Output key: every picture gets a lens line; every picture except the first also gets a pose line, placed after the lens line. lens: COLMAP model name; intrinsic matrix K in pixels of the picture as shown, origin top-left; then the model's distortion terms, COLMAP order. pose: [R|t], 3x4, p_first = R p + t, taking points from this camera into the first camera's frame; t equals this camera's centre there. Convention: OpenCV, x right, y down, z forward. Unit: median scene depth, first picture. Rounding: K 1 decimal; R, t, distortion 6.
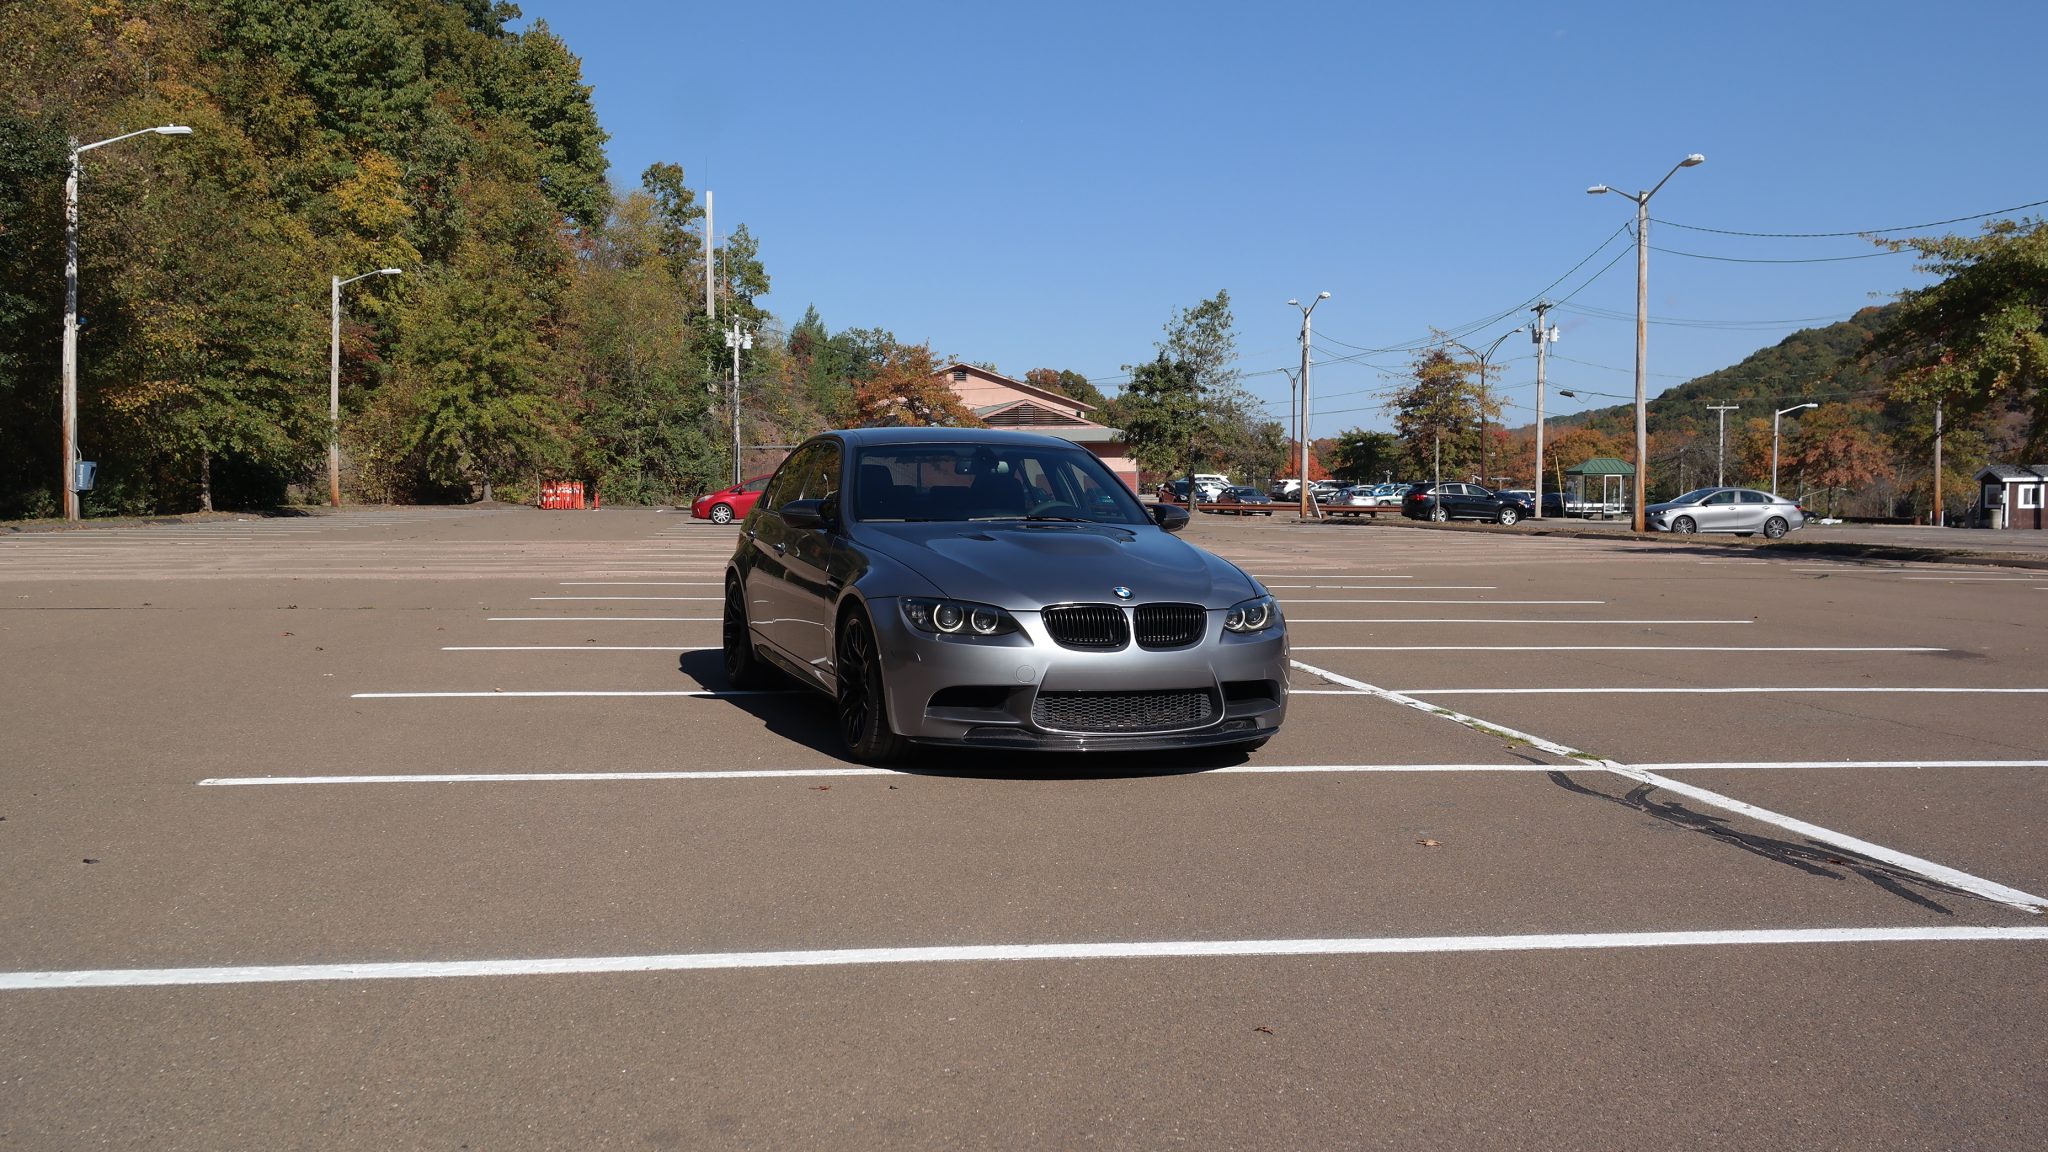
lens RADIAL K [[1794.2, 0, 1018.7], [0, 1794.2, 571.3], [0, 0, 1]] dist [0.014815, -0.009501]
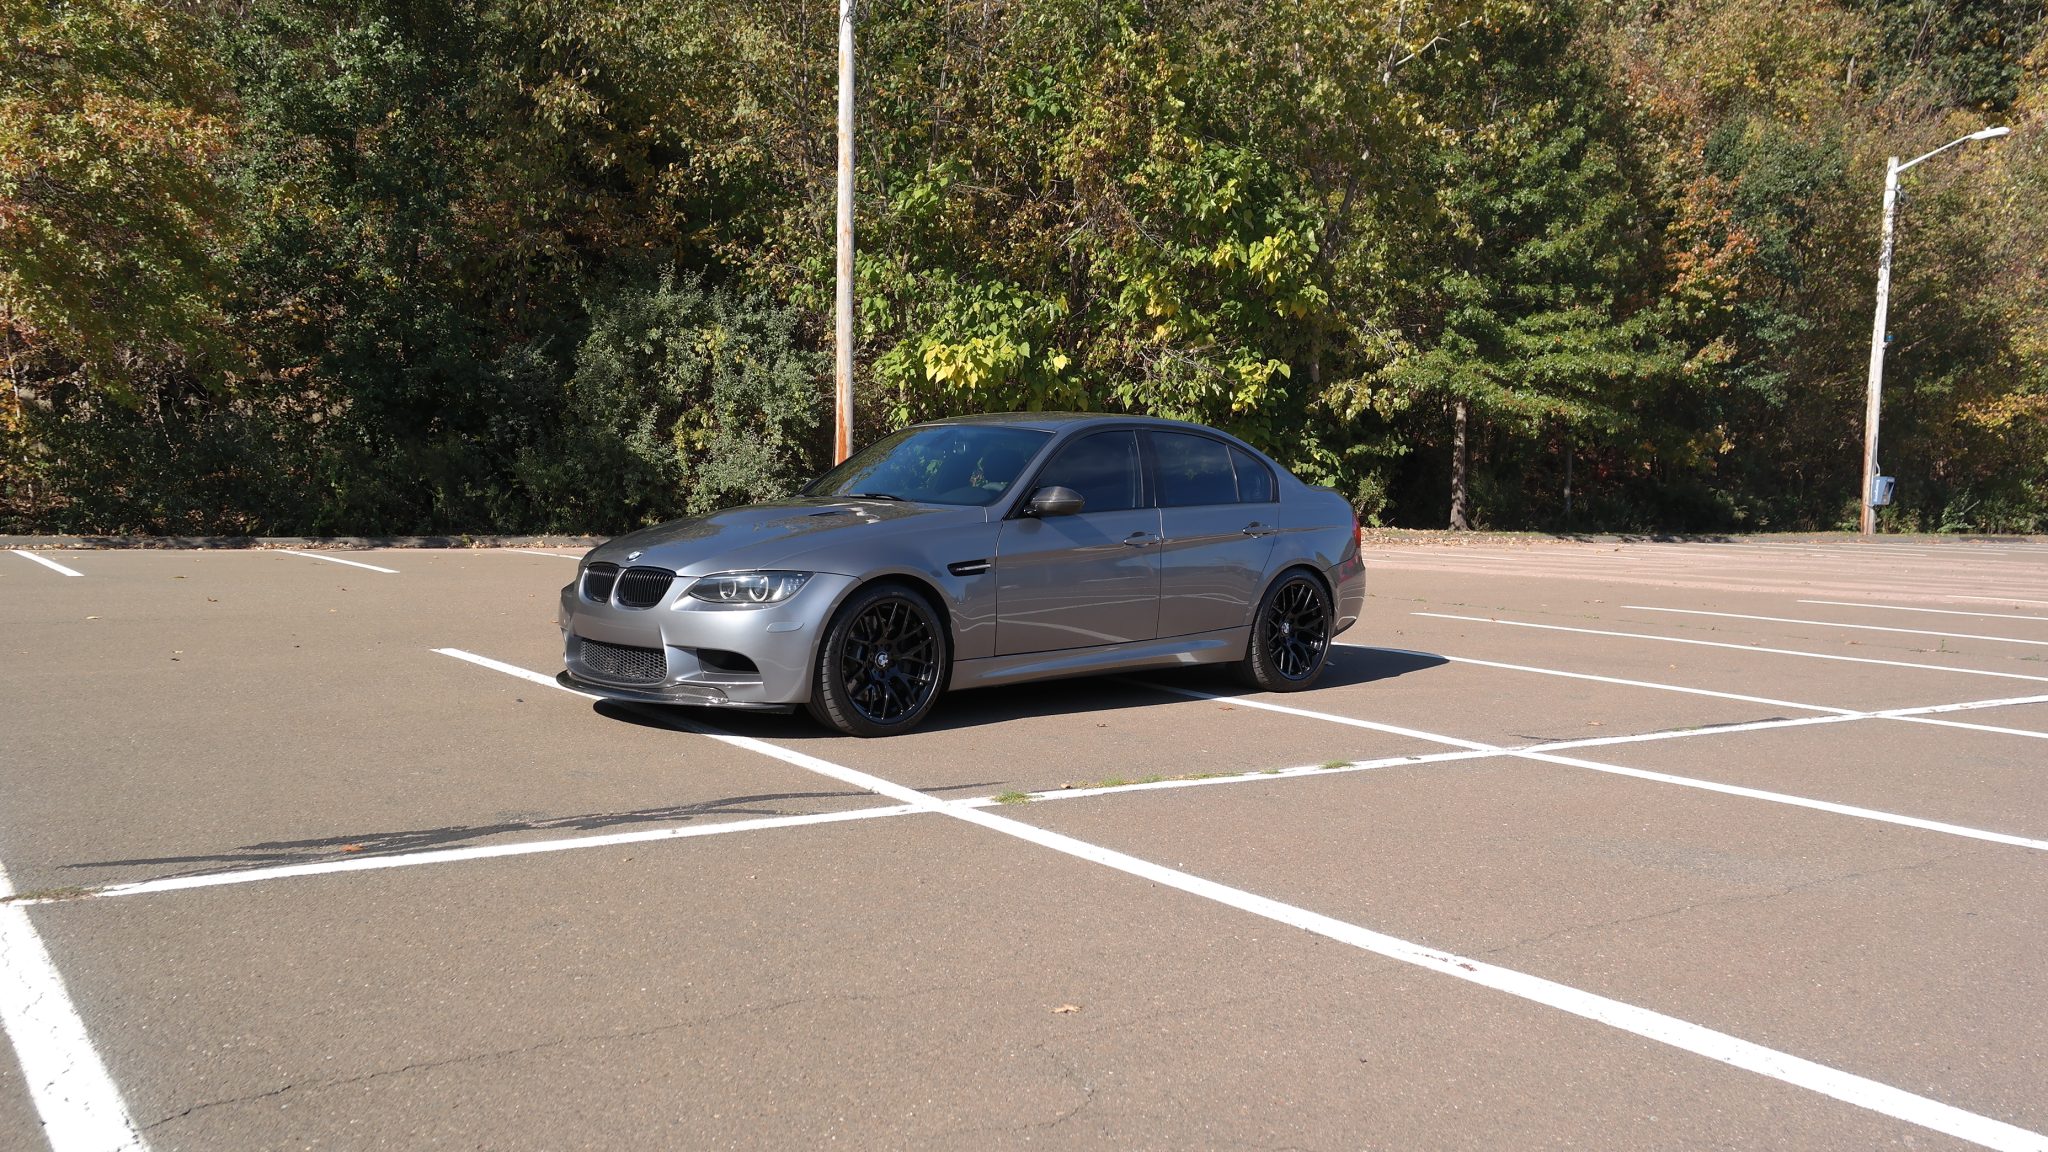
lens RADIAL K [[1785.5, 0, 963.8], [0, 1785.5, 577.1], [0, 0, 1]] dist [0.014867, -0.080562]
pose [[0.399022, 0.050261, -0.915563, 0.101504], [-0.059086, 0.997831, 0.029026, -0.001681], [0.915036, 0.042515, 0.401126, 0.069869]]
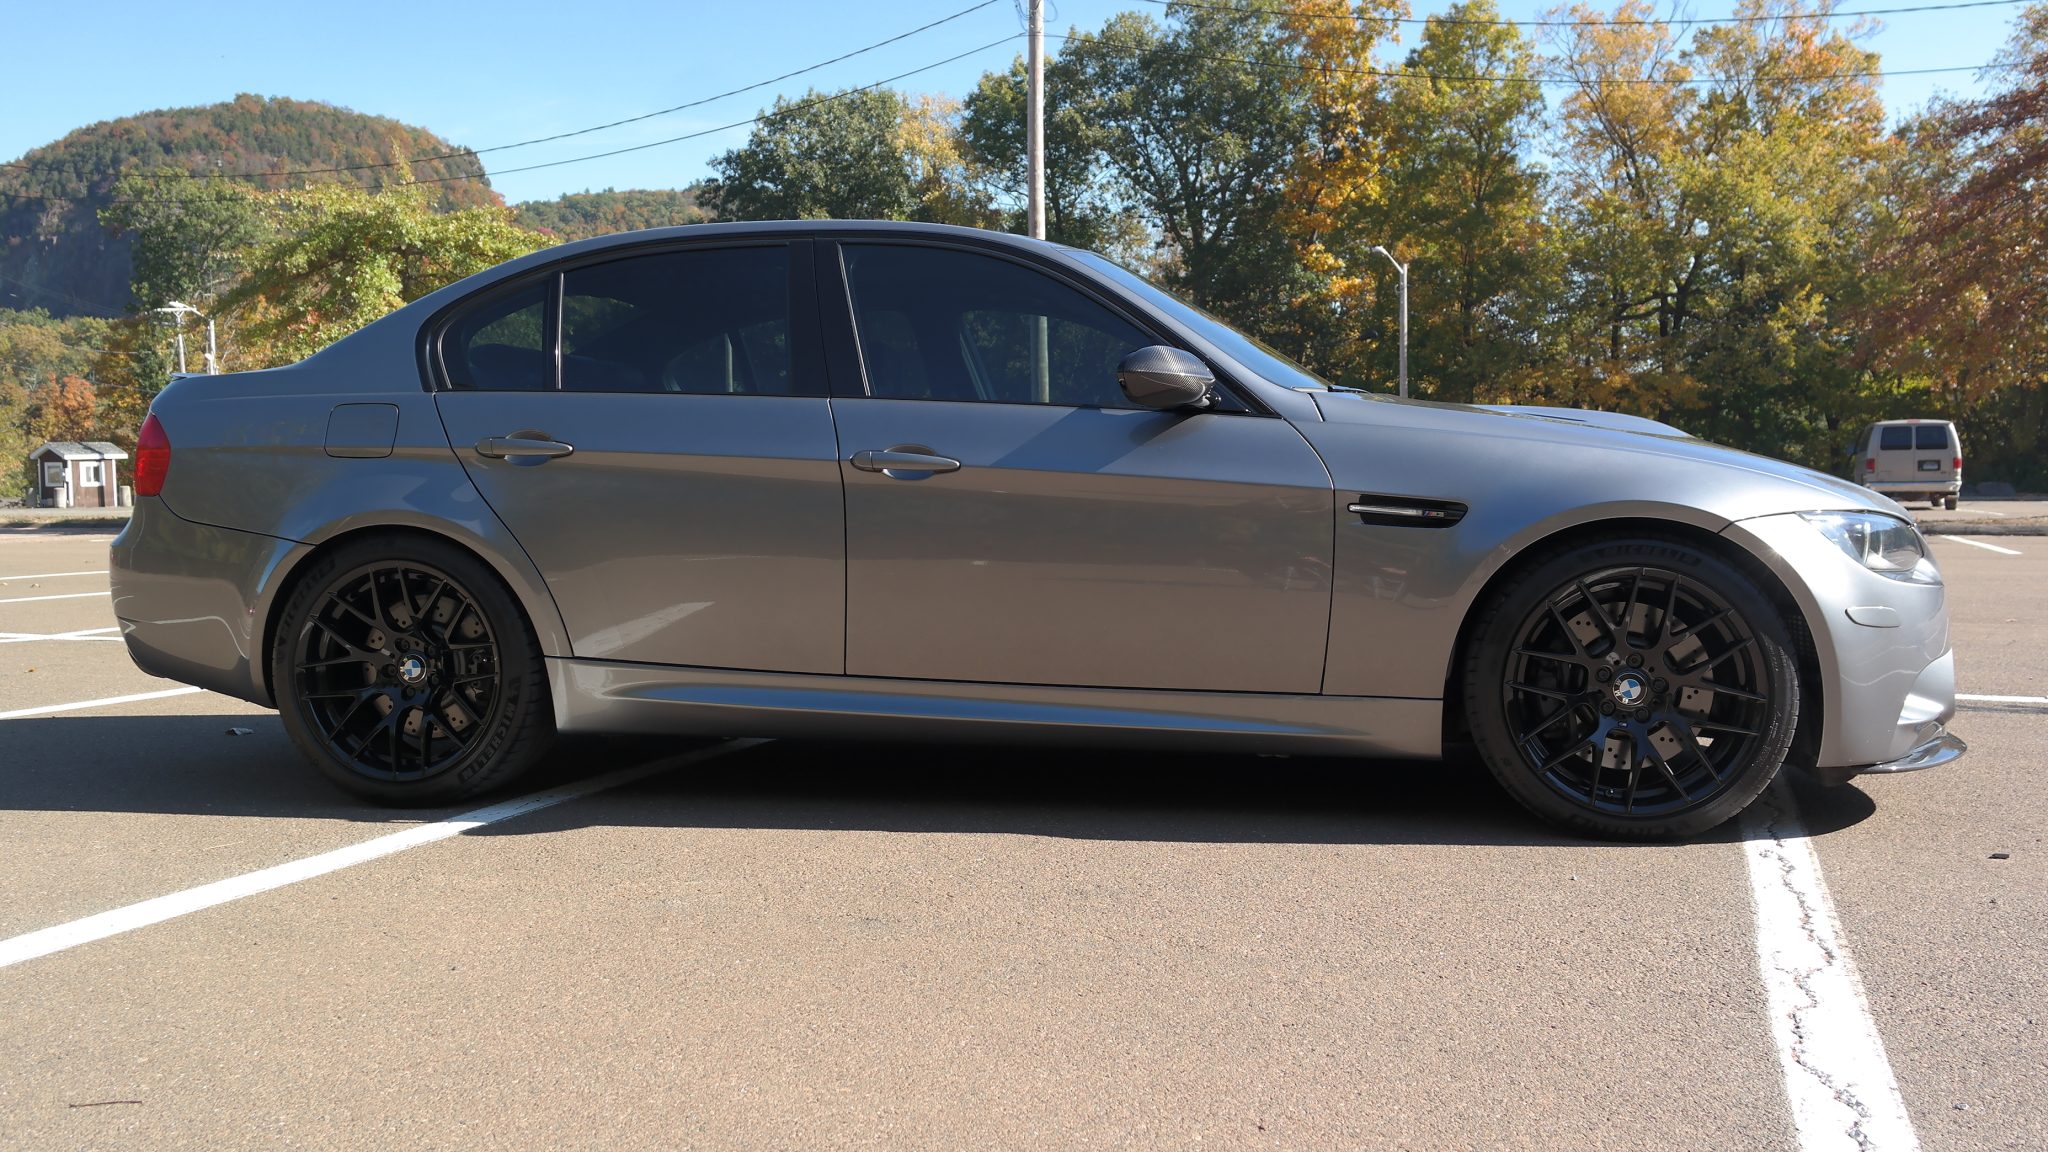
lens RADIAL K [[1794.2, 0, 1018.7], [0, 1794.2, 571.3], [0, 0, 1]] dist [0.014815, -0.009501]
pose [[0.492493, -0.061130, 0.868167, -0.056315], [0.053729, 0.997763, 0.039776, -0.000156], [-0.868656, 0.027056, 0.494676, 0.081421]]
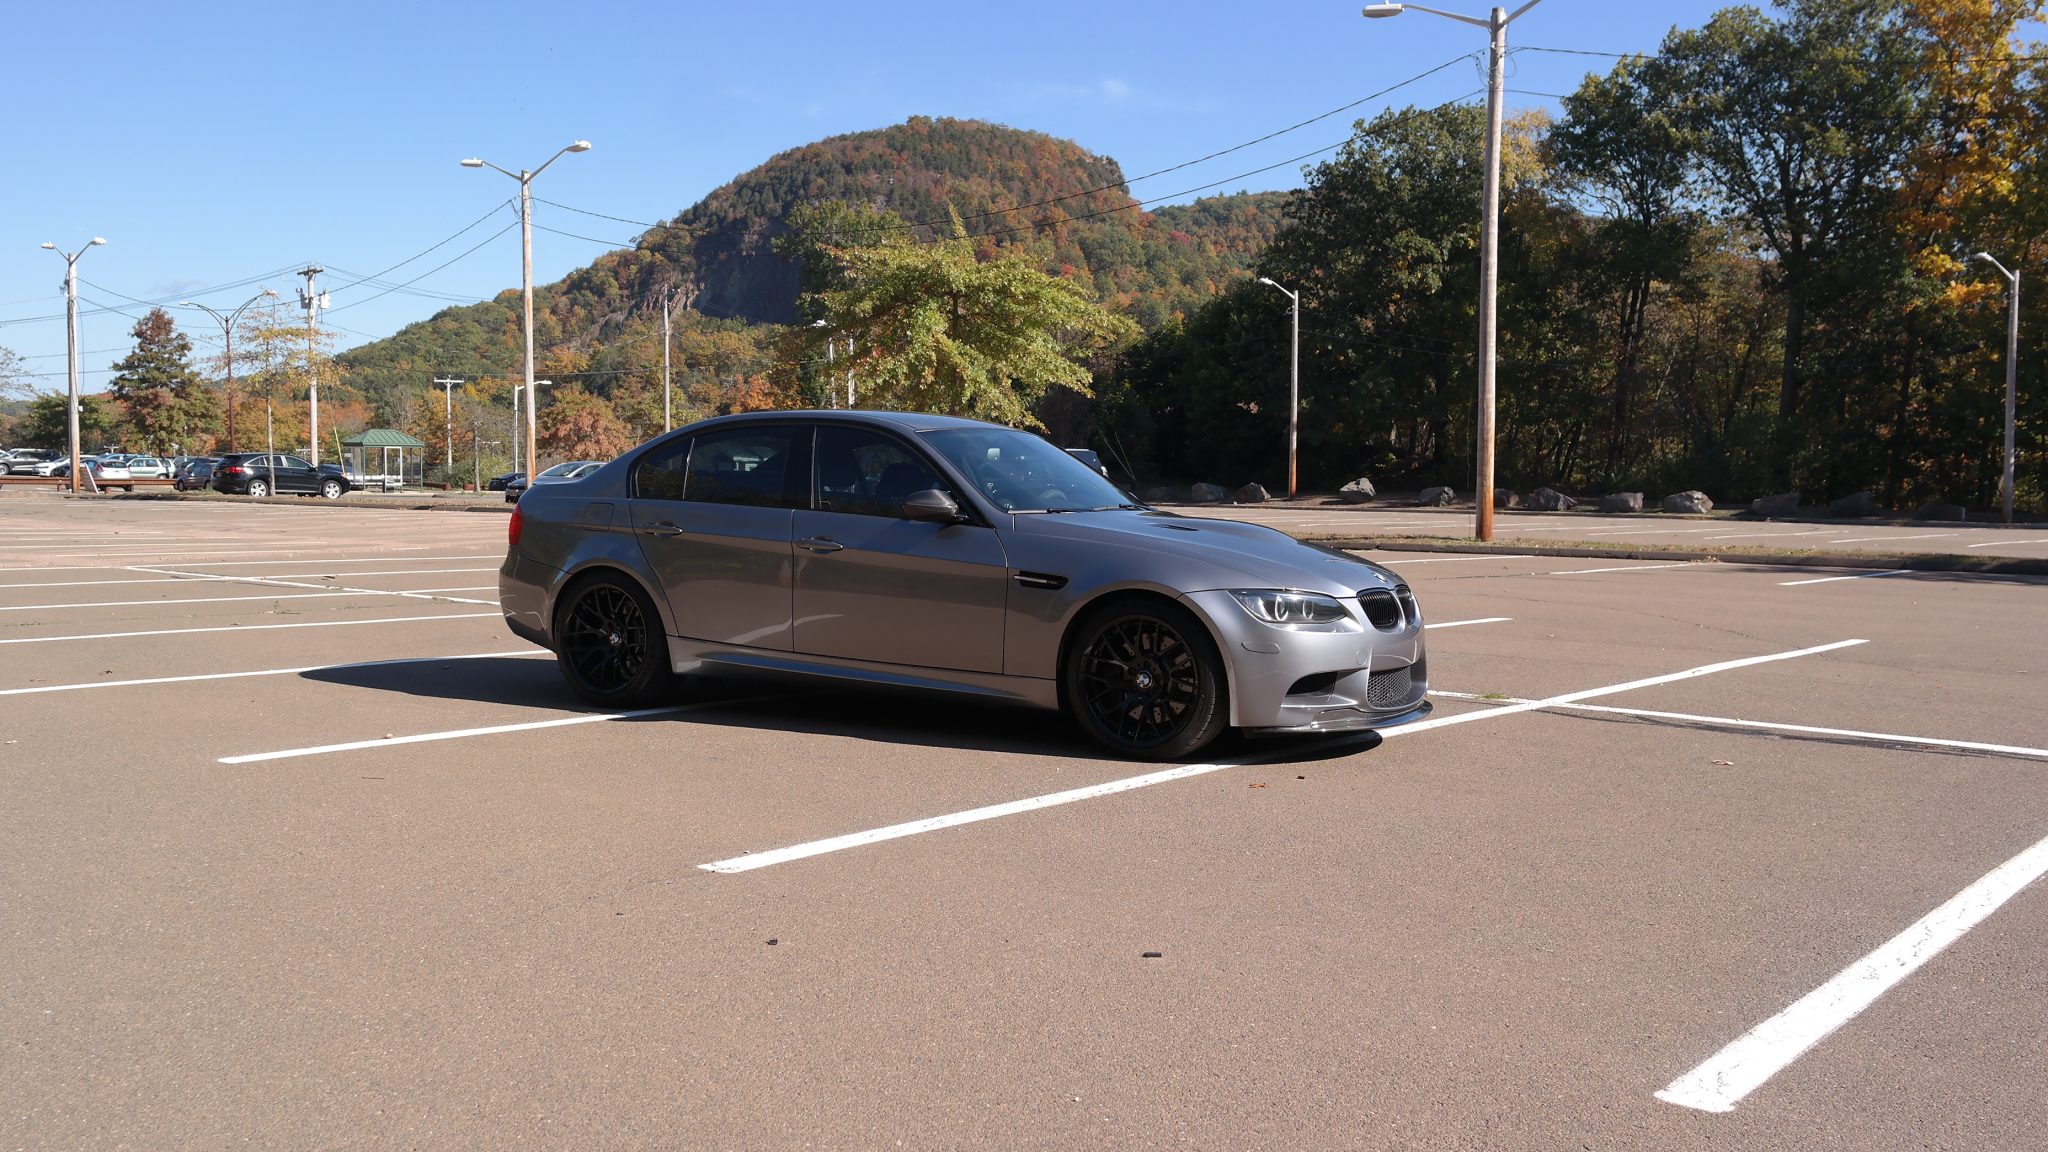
lens RADIAL K [[1794.2, 0, 1018.7], [0, 1794.2, 571.3], [0, 0, 1]] dist [0.014815, -0.009501]
pose [[0.755364, -0.037188, 0.654249, -0.070100], [0.026473, 0.999305, 0.026237, -0.002170], [-0.654770, -0.002499, 0.755824, 0.027963]]
